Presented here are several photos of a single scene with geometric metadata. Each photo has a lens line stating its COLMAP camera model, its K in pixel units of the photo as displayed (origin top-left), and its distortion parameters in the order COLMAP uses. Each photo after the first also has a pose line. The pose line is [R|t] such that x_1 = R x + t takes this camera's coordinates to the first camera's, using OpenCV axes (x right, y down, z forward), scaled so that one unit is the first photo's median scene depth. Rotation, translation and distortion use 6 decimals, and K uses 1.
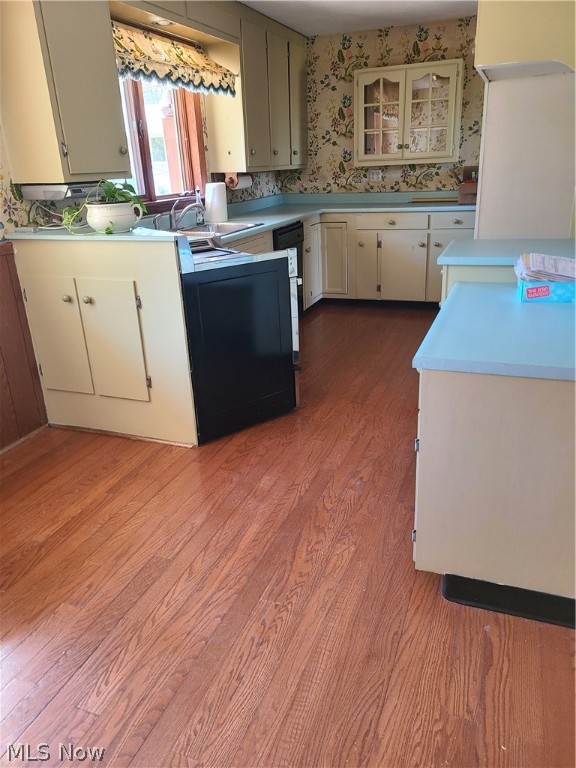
lens RADIAL K [[567.5, 0, 287.2], [0, 567.5, 381.8], [0, 0, 1]] dist [0.047915, -0.033746]
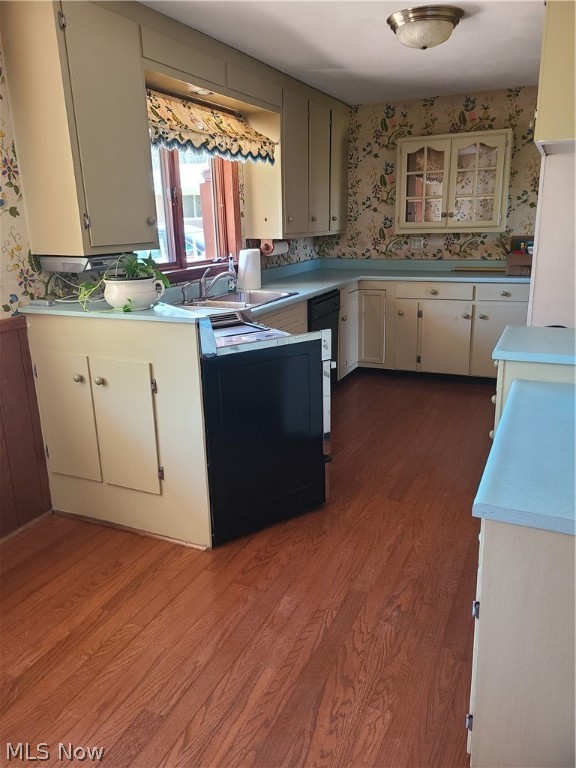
lens RADIAL K [[567.5, 0, 291.3], [0, 567.5, 382.5], [0, 0, 1]] dist [0.047915, -0.033746]
pose [[0.998012, 0.034339, -0.052852, 0.003418], [-0.038739, 0.995661, -0.084611, -0.068956], [0.049717, 0.086490, 0.995011, 0.099160]]
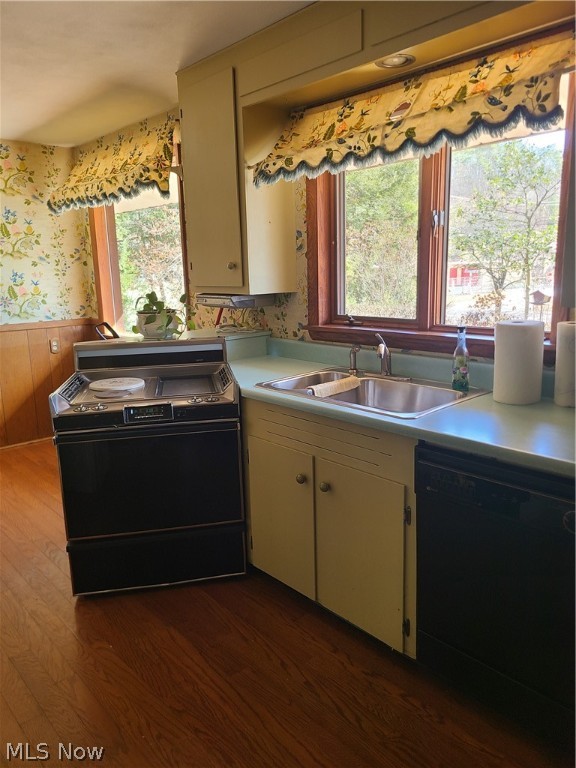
lens RADIAL K [[567.5, 0, 287.9], [0, 567.5, 382.4], [0, 0, 1]] dist [0.047915, -0.033746]
pose [[-0.427193, 0.231363, -0.874058, 0.532837], [-0.280231, 0.885224, 0.371281, -0.621823], [0.859637, 0.403547, -0.313326, 1.480651]]
